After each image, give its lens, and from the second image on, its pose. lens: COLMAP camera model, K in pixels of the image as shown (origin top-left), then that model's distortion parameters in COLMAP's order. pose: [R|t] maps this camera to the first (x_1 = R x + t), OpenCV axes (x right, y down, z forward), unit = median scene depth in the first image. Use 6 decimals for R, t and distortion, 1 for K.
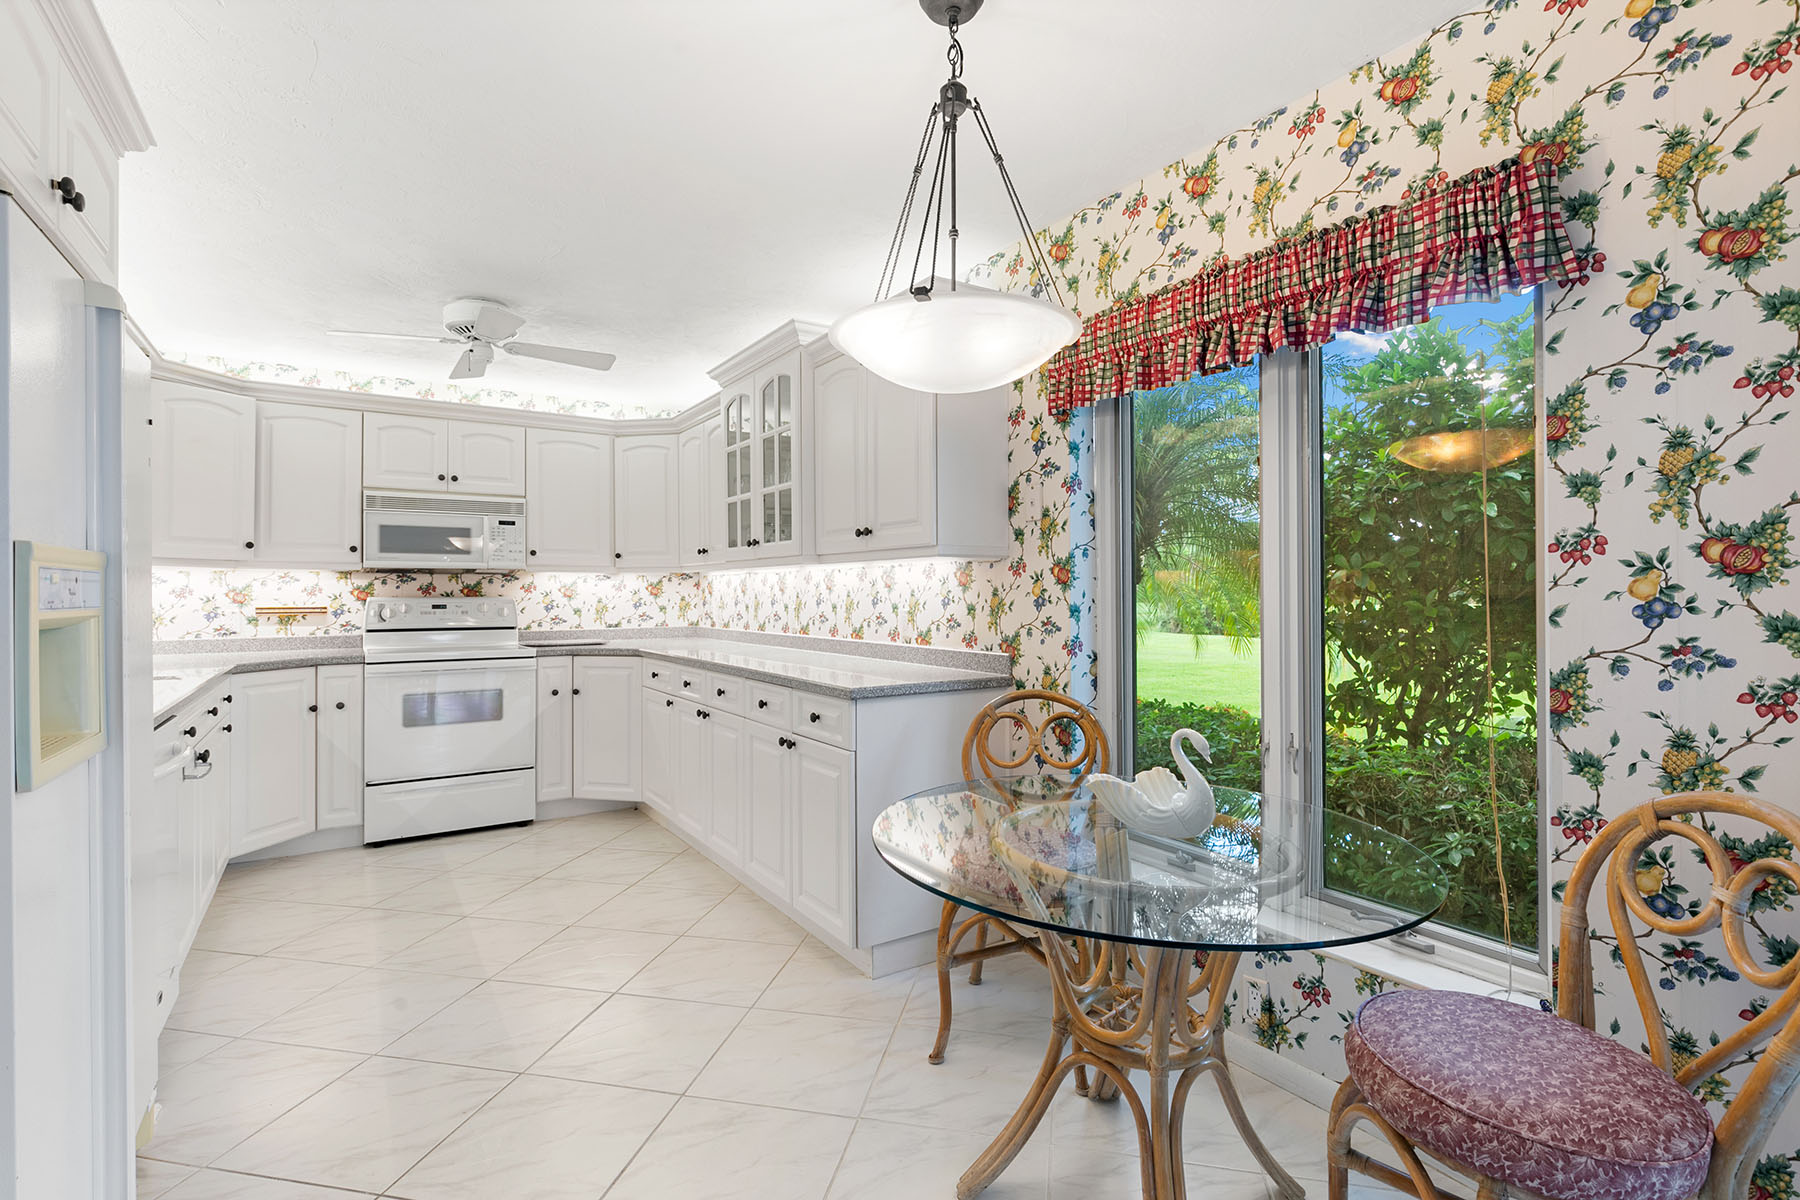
lens RADIAL K [[836.6, 0, 904.4], [0, 836.6, 587.2], [0, 0, 1]] dist [-0.000774, -0.001606]
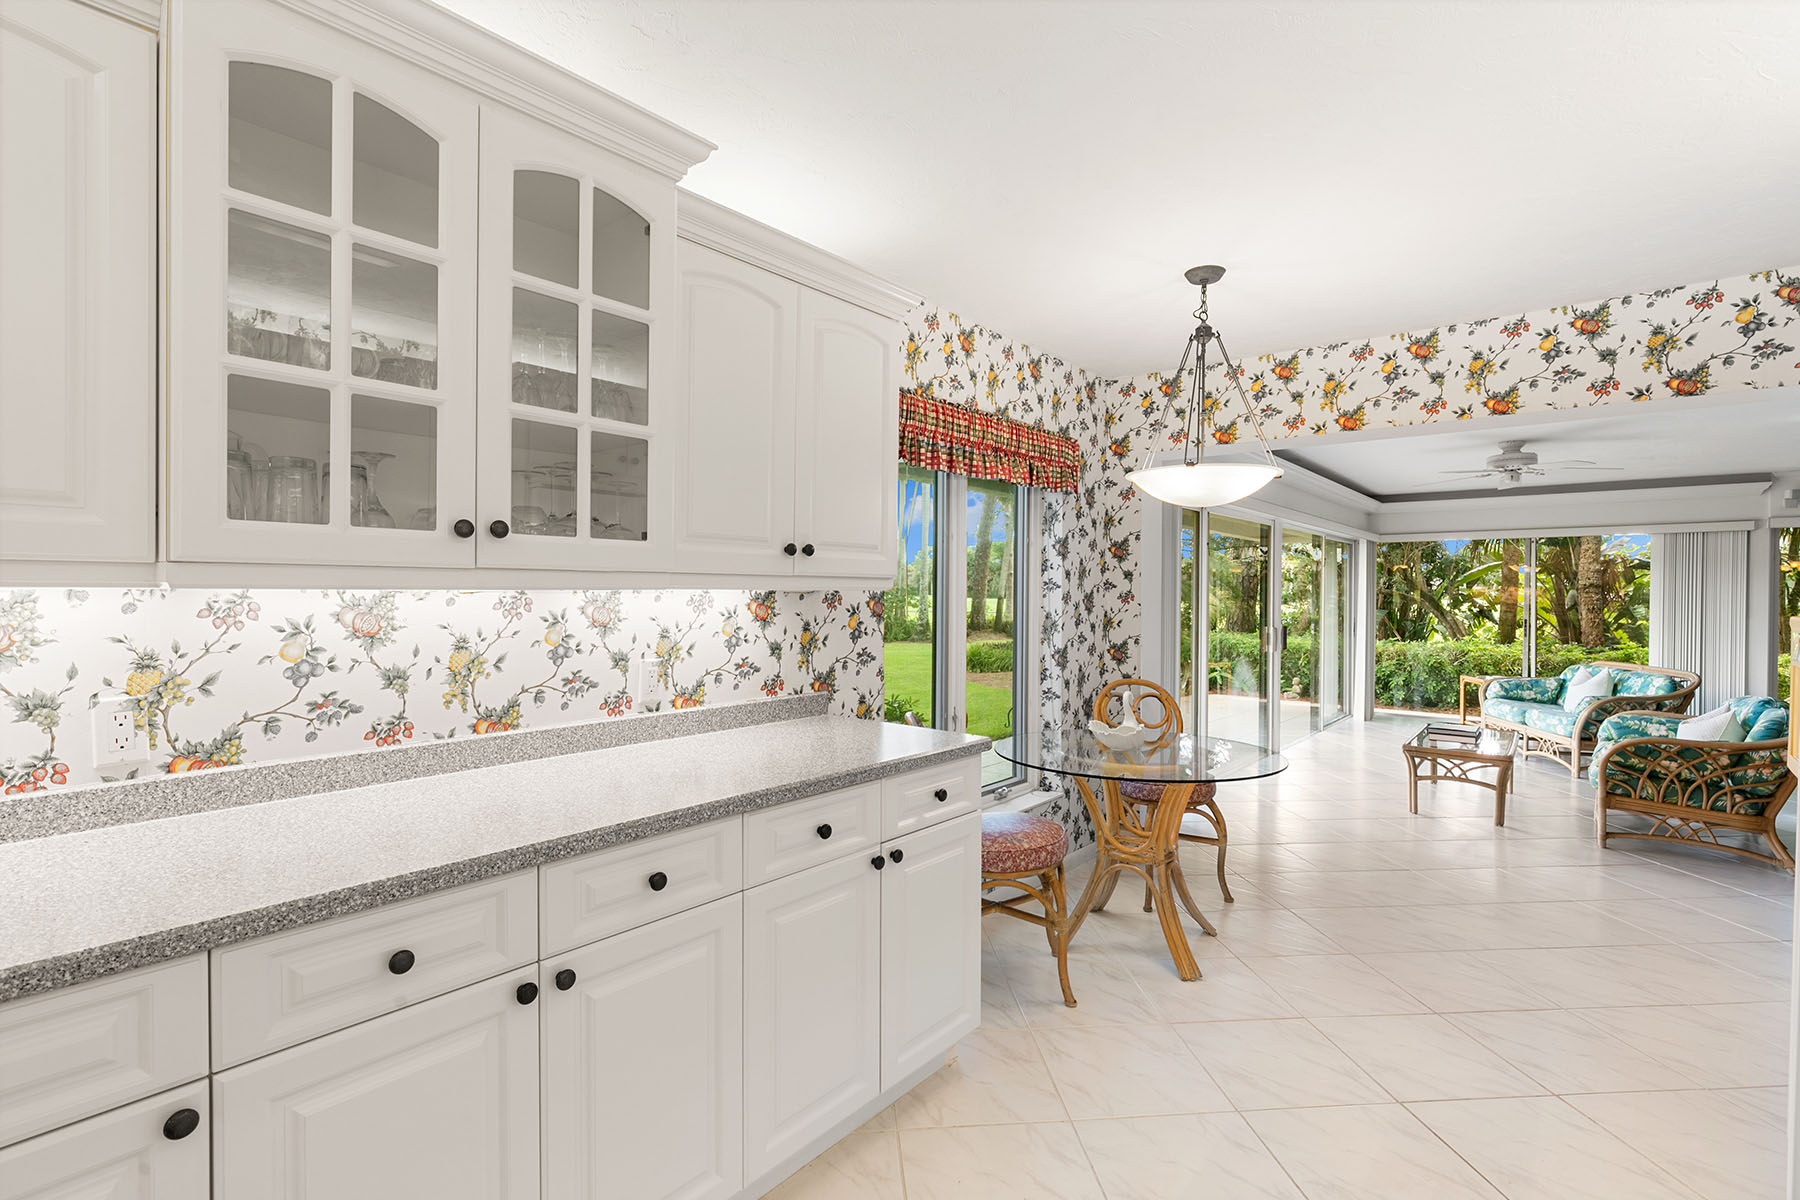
lens RADIAL K [[836.6, 0, 894.3], [0, 836.6, 602.4], [0, 0, 1]] dist [-0.000774, -0.001606]
pose [[-0.282815, -0.013277, 0.959082, -0.548549], [-0.010439, 0.999888, 0.010764, -0.021696], [-0.959118, -0.006968, -0.282922, 0.819744]]
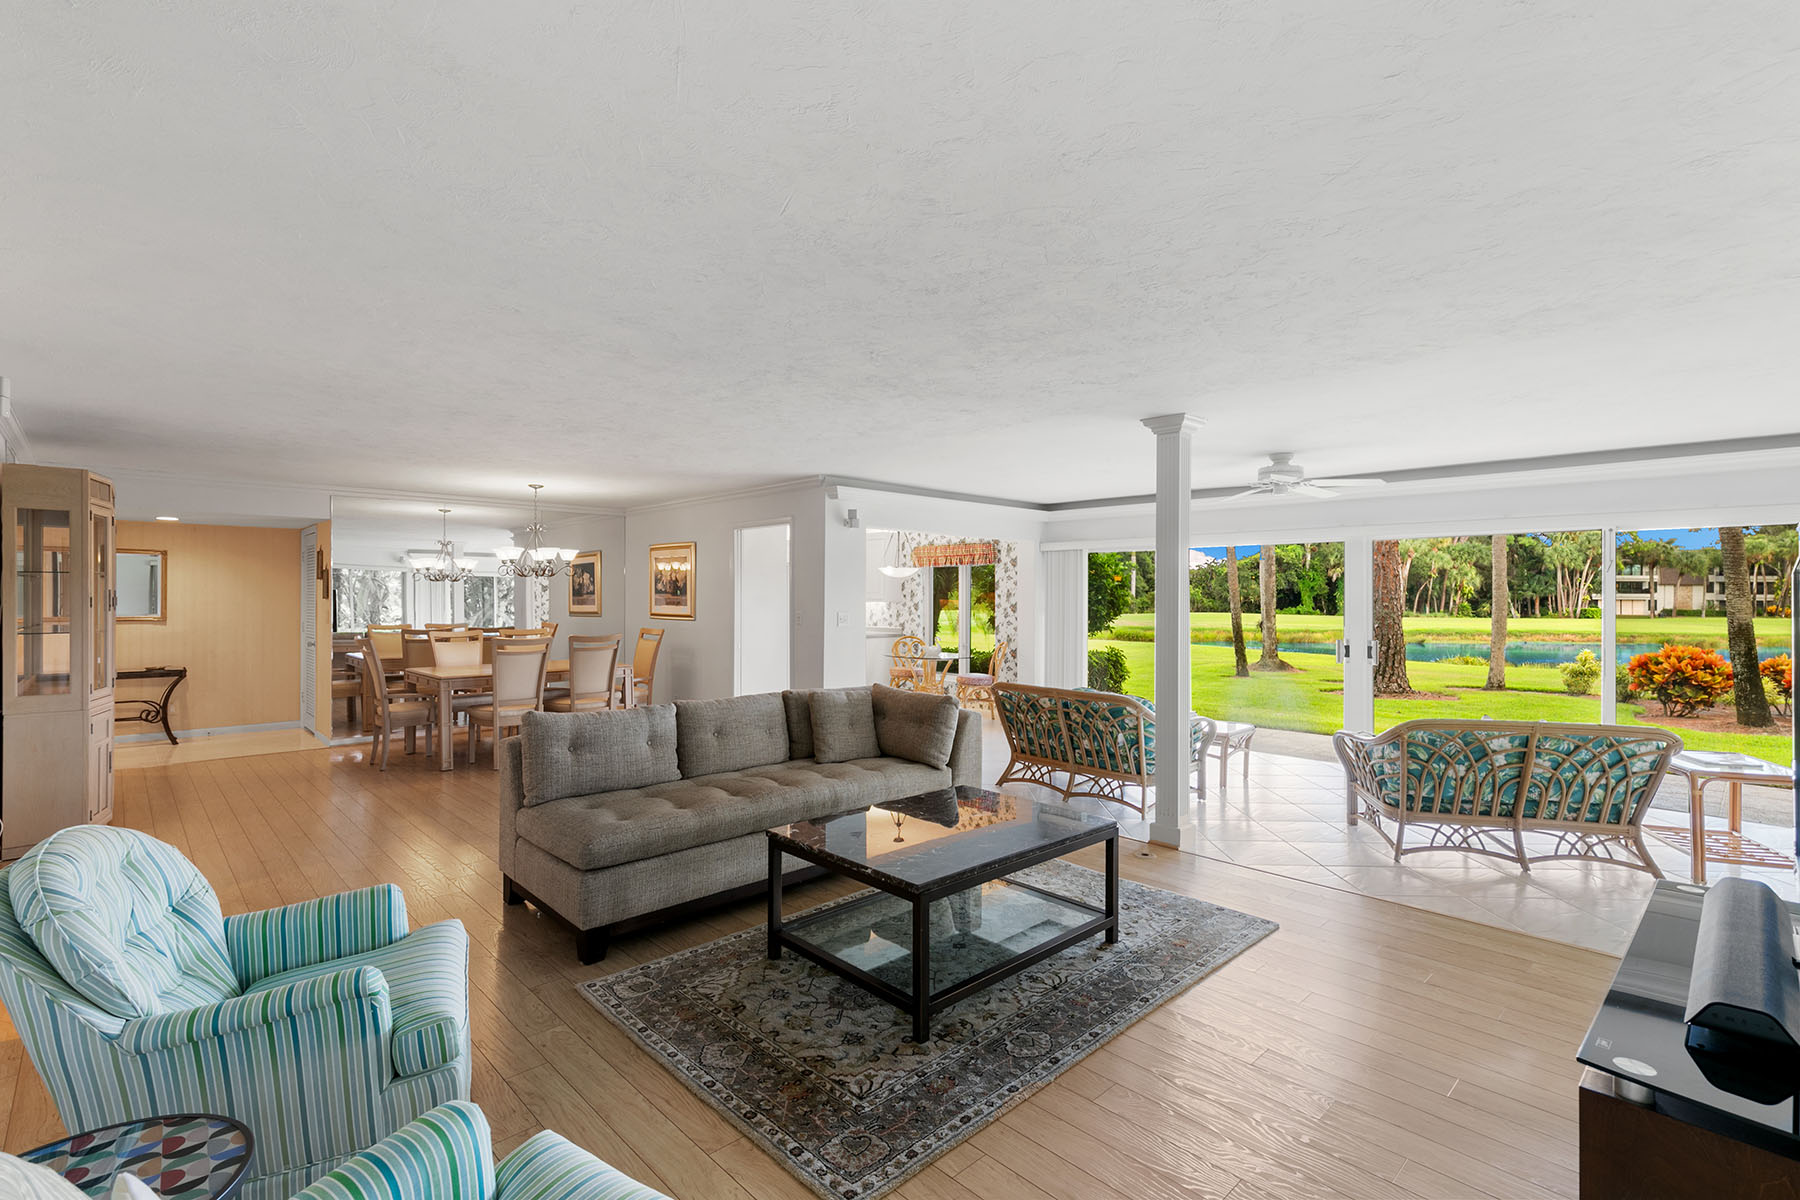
lens RADIAL K [[813.4, 0, 901.5], [0, 813.4, 593.2], [0, 0, 1]] dist [0.009297, -0.002597]
pose [[0.982507, 0.007950, 0.186056, -0.383613], [-0.007708, 0.999968, -0.002029, -0.047450], [-0.186066, 0.000559, 0.982537, -1.785674]]
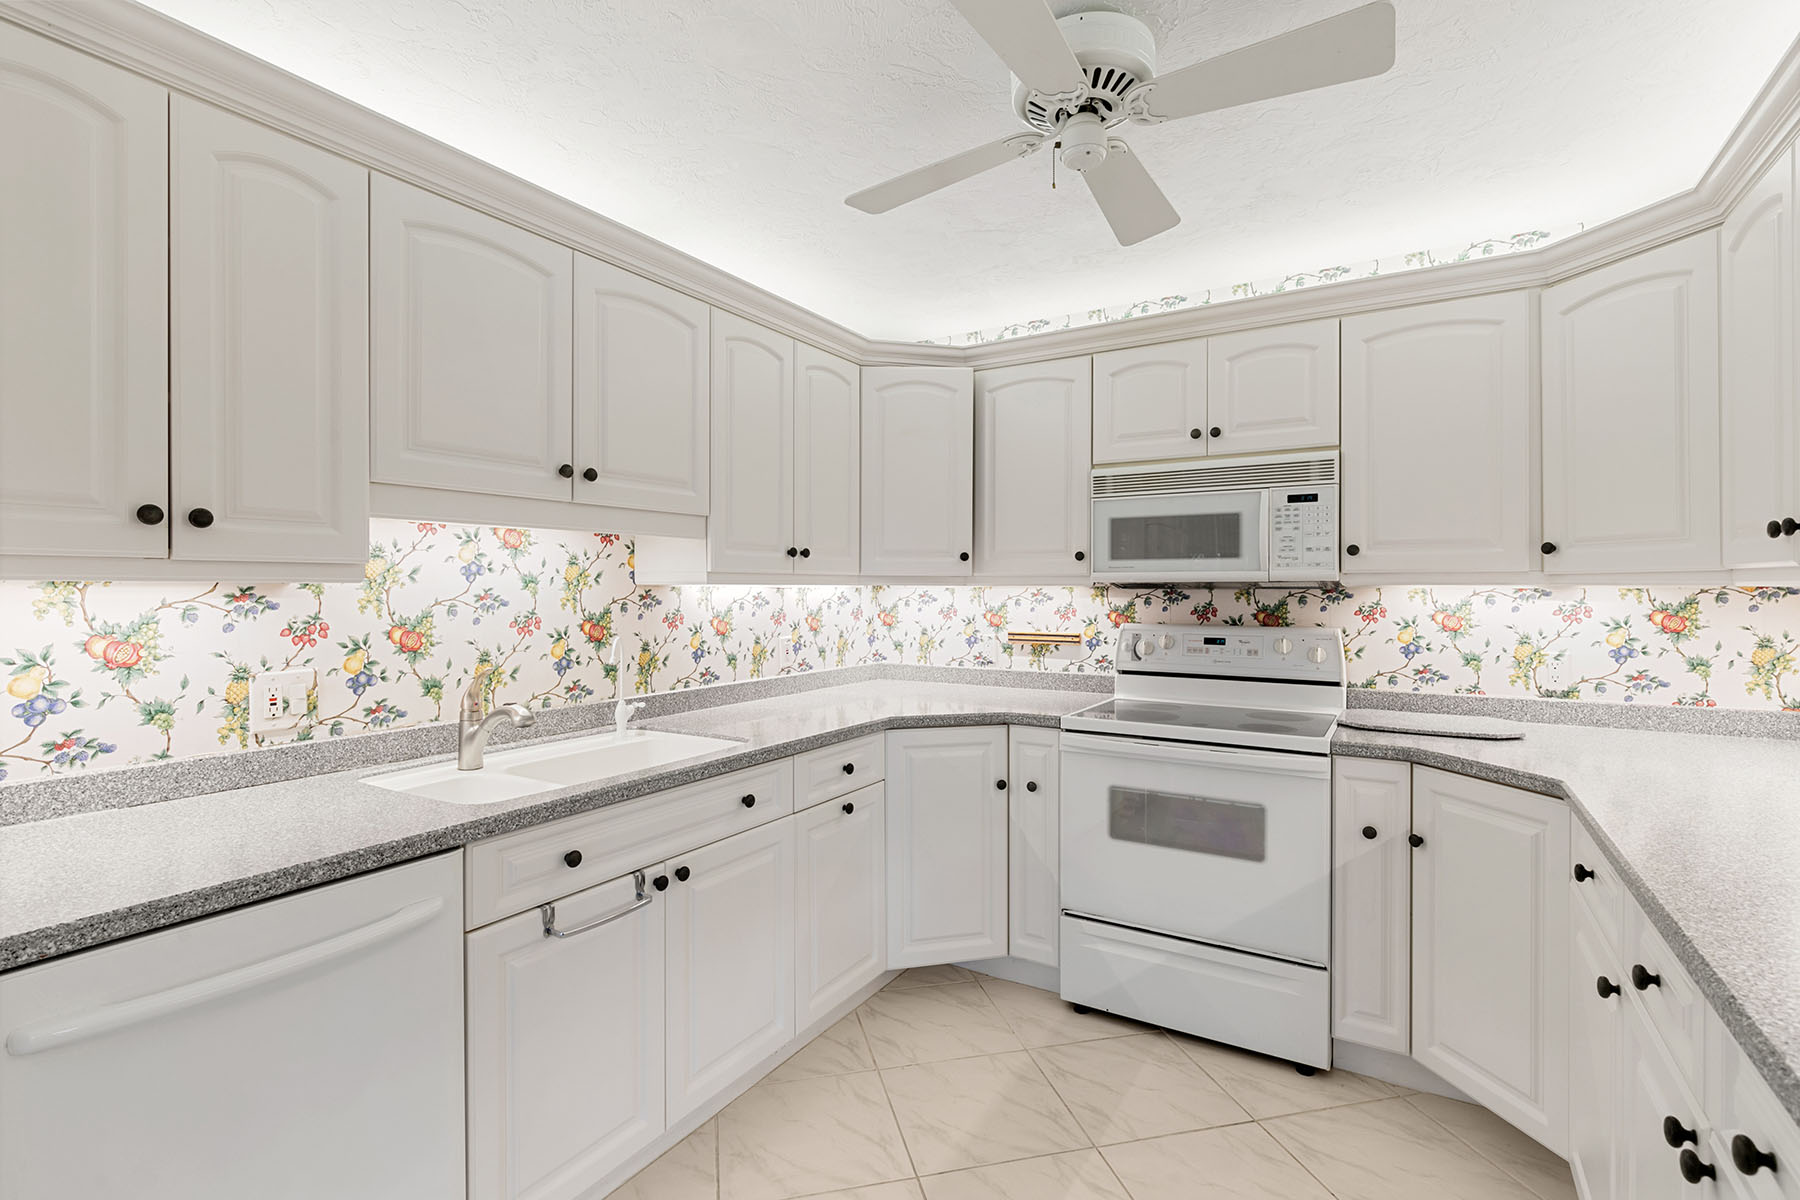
lens RADIAL K [[836.6, 0, 900.8], [0, 836.6, 589.8], [0, 0, 1]] dist [-0.000774, -0.001606]
pose [[0.422145, 0.005103, -0.906514, -0.092511], [0.005065, 0.999955, 0.007988, -0.023925], [0.906514, -0.007964, 0.422100, 0.571595]]
